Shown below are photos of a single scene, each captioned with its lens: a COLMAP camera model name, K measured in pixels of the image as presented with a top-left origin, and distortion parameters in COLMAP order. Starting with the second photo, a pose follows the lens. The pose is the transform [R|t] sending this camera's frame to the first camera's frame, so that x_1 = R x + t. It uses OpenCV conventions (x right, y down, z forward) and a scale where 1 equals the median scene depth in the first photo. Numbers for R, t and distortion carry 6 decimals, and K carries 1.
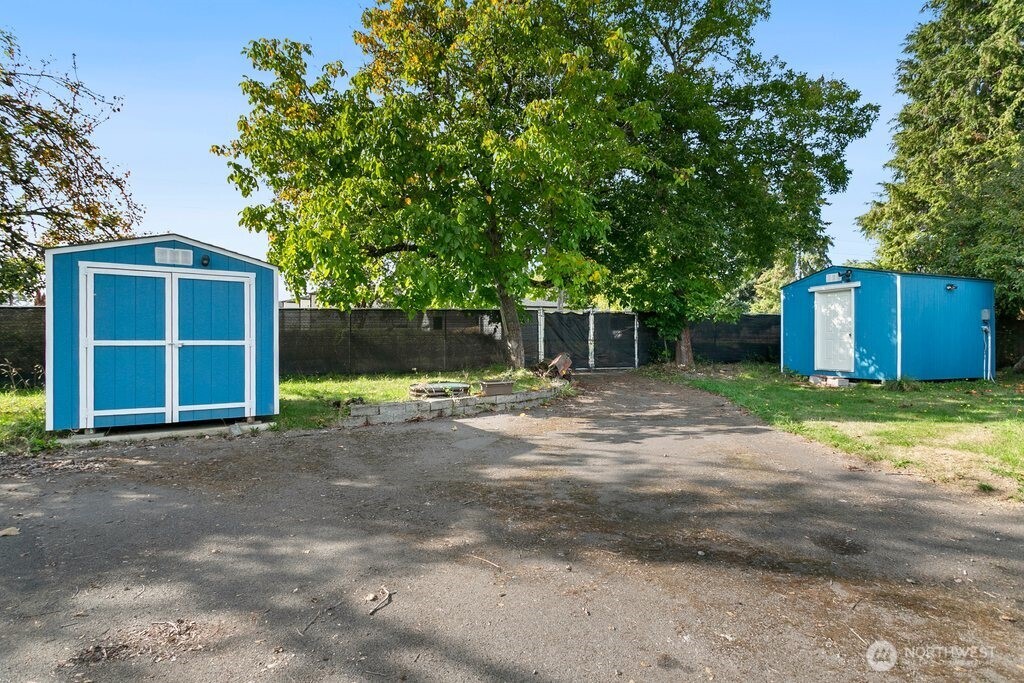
lens RADIAL K [[484.3, 0, 512.3], [0, 484.3, 344.3], [0, 0, 1]] dist [-0.002487, 0.000140]
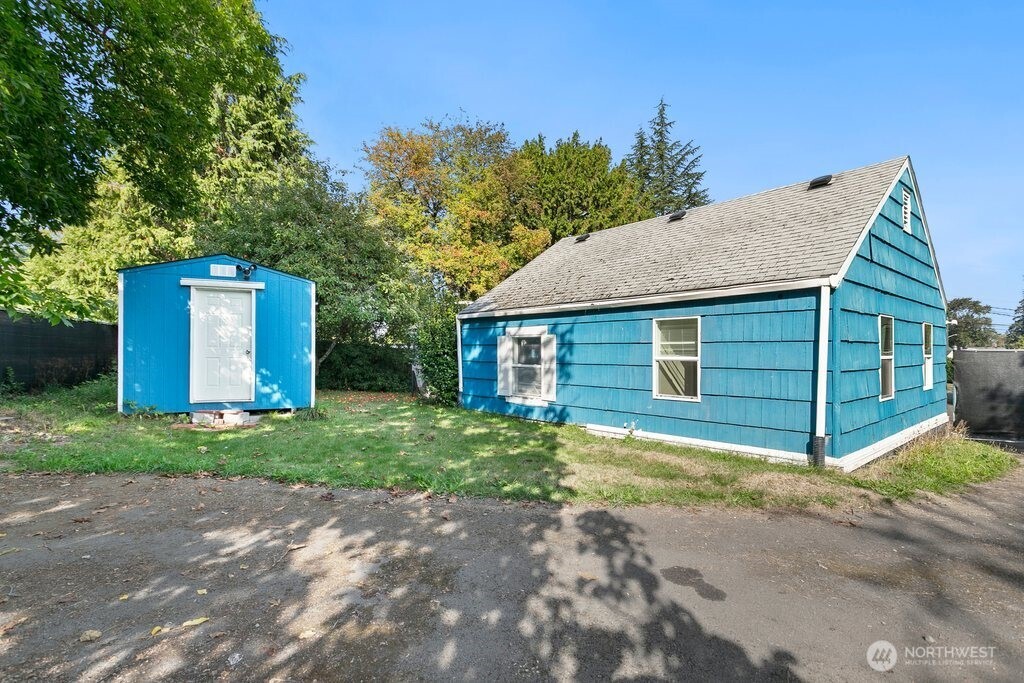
lens RADIAL K [[484.3, 0, 512.0], [0, 484.3, 349.8], [0, 0, 1]] dist [-0.002487, 0.000140]
pose [[-0.053086, 0.014393, 0.998486, -0.066584], [-0.005112, 0.999879, -0.014685, -0.013752], [-0.998577, -0.005884, -0.053006, 0.629488]]
